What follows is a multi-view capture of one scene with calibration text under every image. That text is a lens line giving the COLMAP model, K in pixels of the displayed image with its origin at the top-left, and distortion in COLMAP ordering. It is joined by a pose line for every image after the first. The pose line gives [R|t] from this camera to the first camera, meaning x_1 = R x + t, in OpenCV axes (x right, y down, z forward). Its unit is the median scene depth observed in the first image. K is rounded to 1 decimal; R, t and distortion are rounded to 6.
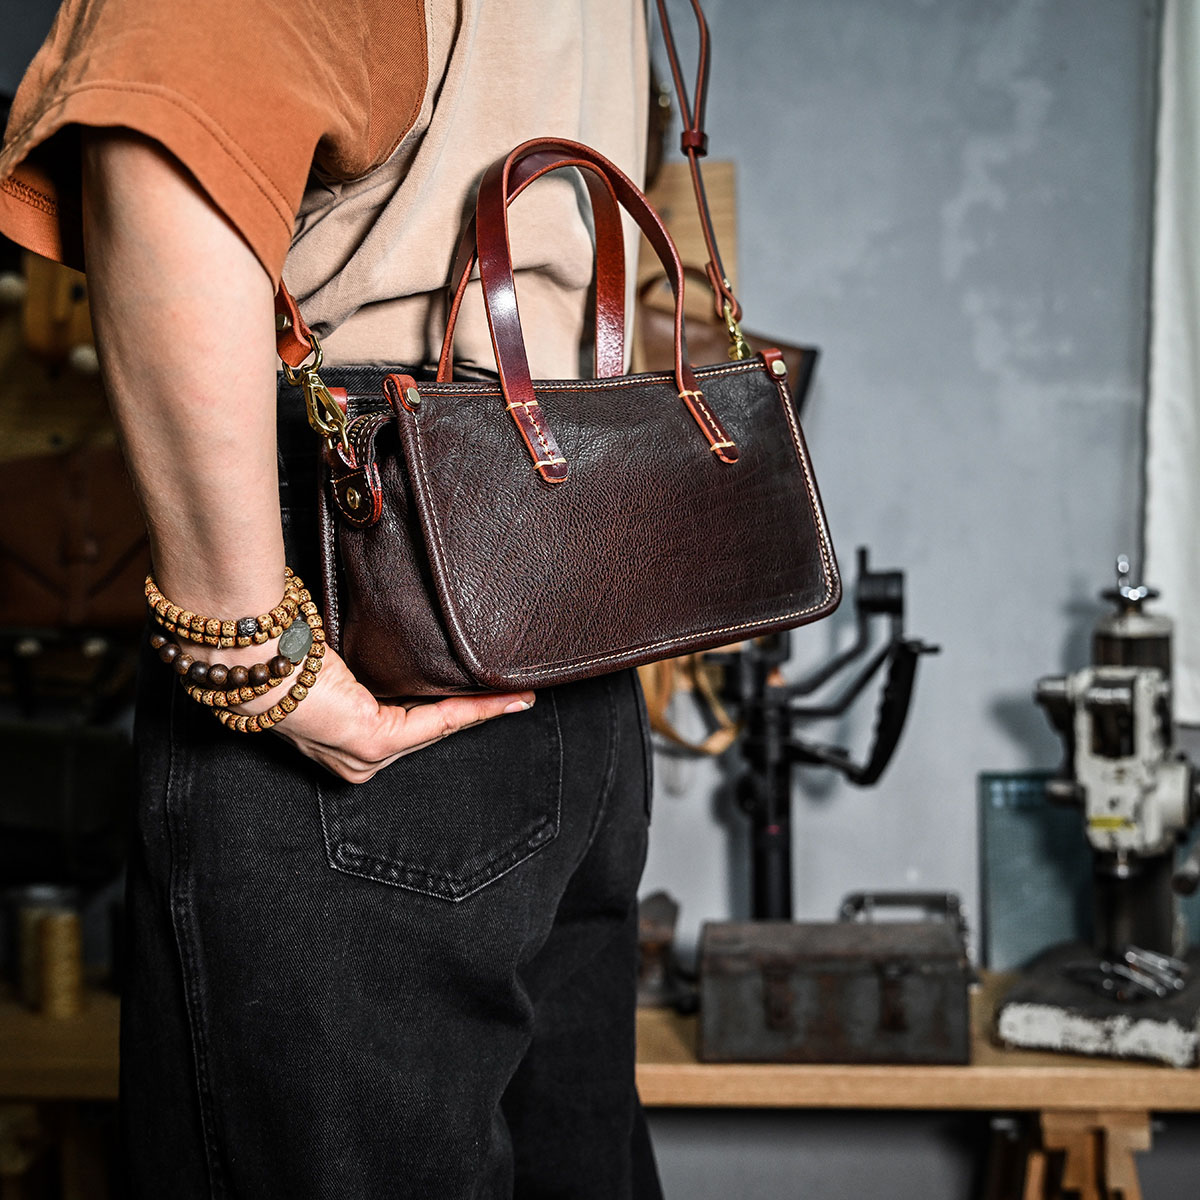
lens RADIAL K [[1922.3, 0, 559.8], [0, 1922.3, 620.3], [0, 0, 1]] dist [0.028230, 0.068980]
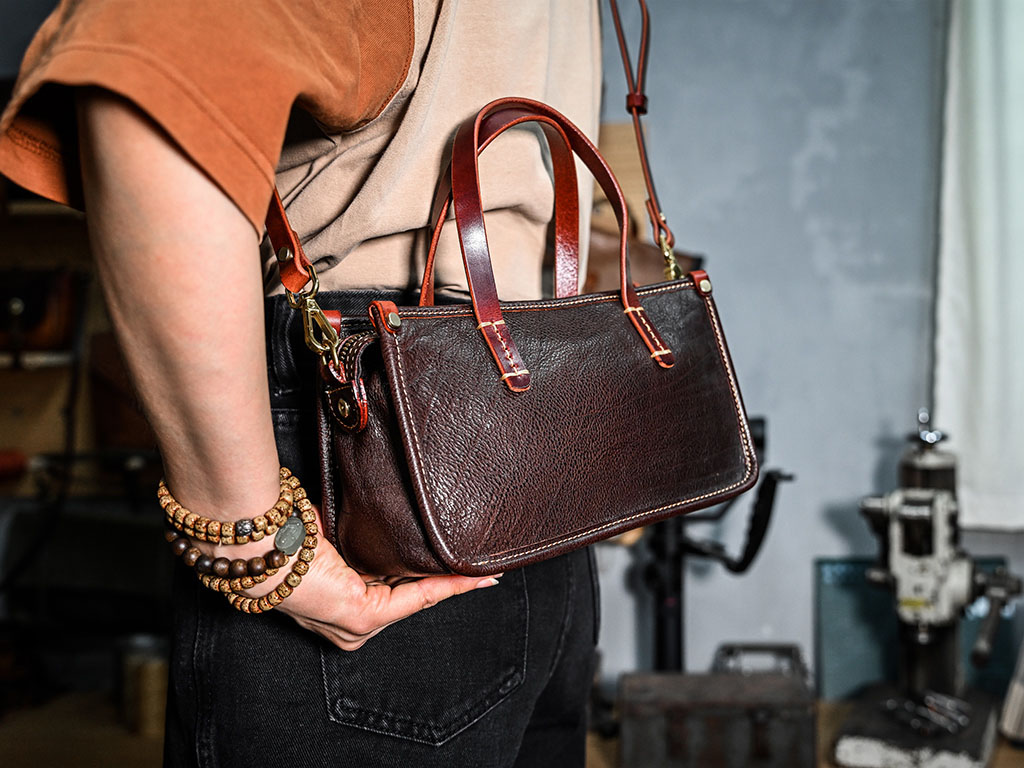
lens RADIAL K [[1296.7, 0, 512.0], [0, 1296.7, 384.0], [0, 0, 1]] dist [-0.019466, -0.063213]
pose [[0.999866, -0.001304, -0.016348, 0.006026], [0.000727, 0.999377, -0.035287, -0.049682], [0.016384, 0.035270, 0.999244, 0.223968]]
